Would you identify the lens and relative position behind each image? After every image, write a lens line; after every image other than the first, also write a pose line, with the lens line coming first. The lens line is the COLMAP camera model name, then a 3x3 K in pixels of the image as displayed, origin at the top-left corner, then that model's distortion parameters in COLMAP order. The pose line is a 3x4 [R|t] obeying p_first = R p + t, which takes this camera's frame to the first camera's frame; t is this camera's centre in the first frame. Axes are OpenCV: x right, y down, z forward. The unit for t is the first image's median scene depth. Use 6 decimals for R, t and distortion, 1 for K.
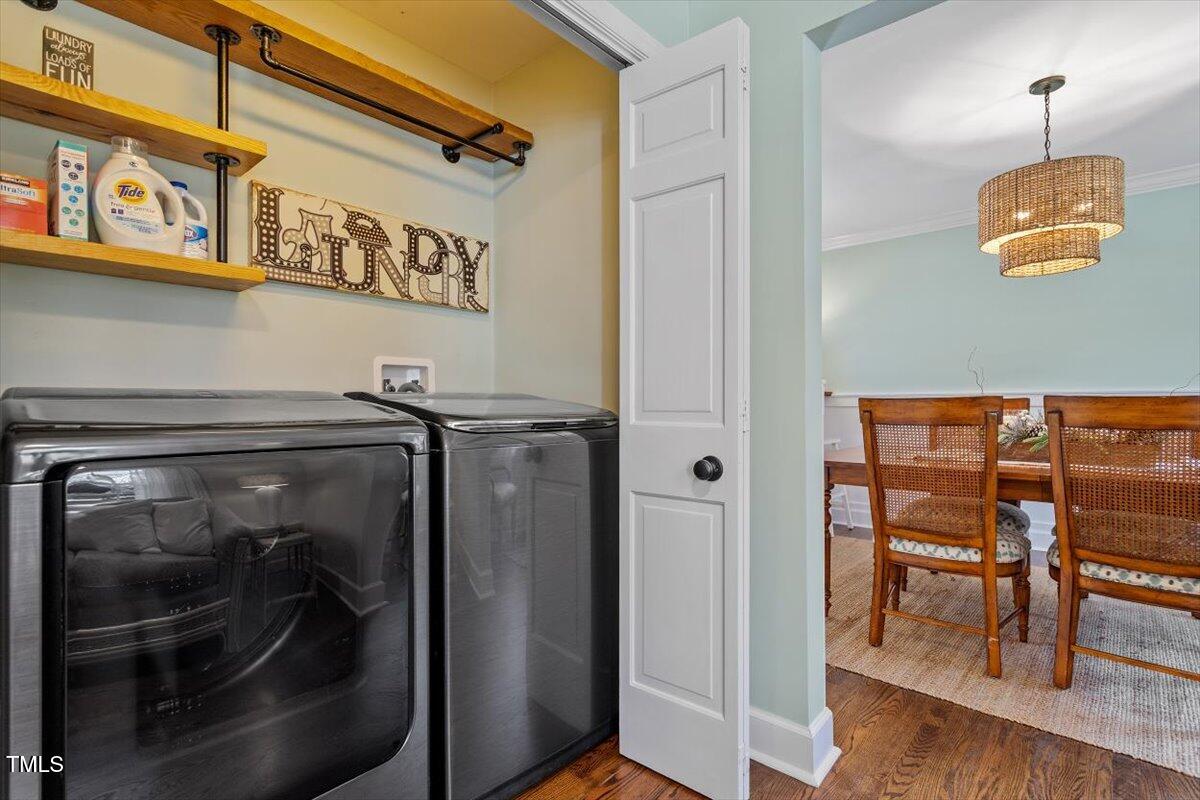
lens RADIAL K [[569.1, 0, 603.1], [0, 569.1, 406.1], [0, 0, 1]] dist [0.001416, 0.000801]
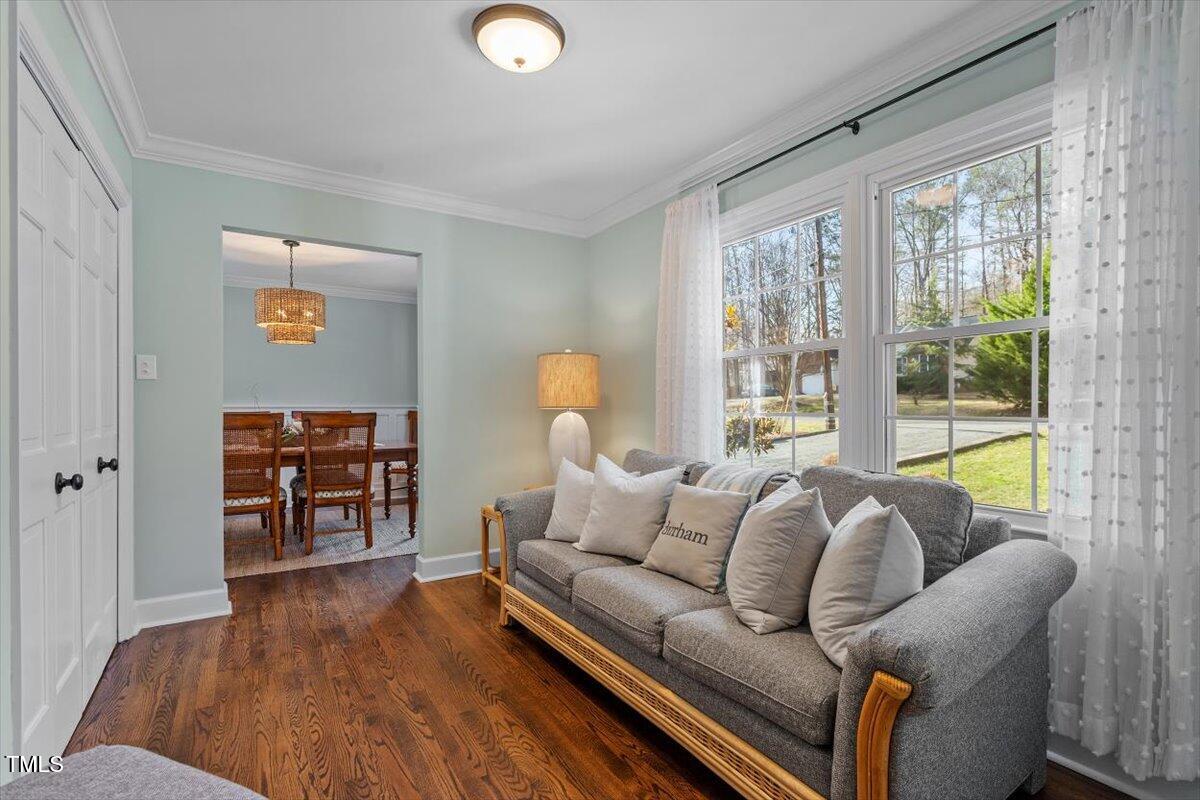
lens RADIAL K [[569.1, 0, 603.1], [0, 569.1, 406.1], [0, 0, 1]] dist [0.001416, 0.000801]
pose [[0.276915, 0.002207, 0.960892, -0.814917], [0.002338, 0.999993, -0.002971, -0.030691], [-0.960892, 0.003069, 0.276908, -0.550184]]
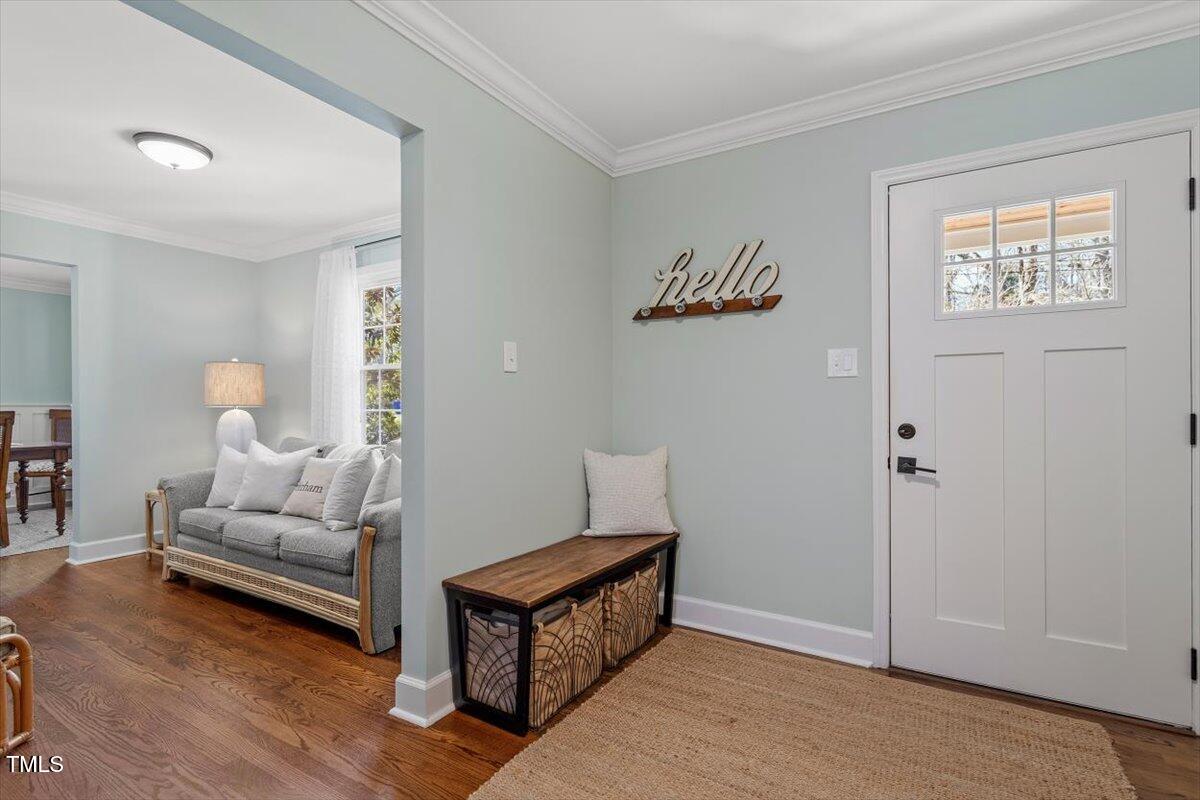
lens RADIAL K [[569.1, 0, 603.1], [0, 569.1, 406.1], [0, 0, 1]] dist [0.001416, 0.000801]
pose [[-0.175530, -0.000217, 0.984474, -1.590007], [0.002143, 0.999998, 0.000602, -0.029144], [-0.984472, 0.002215, -0.175529, -0.995344]]
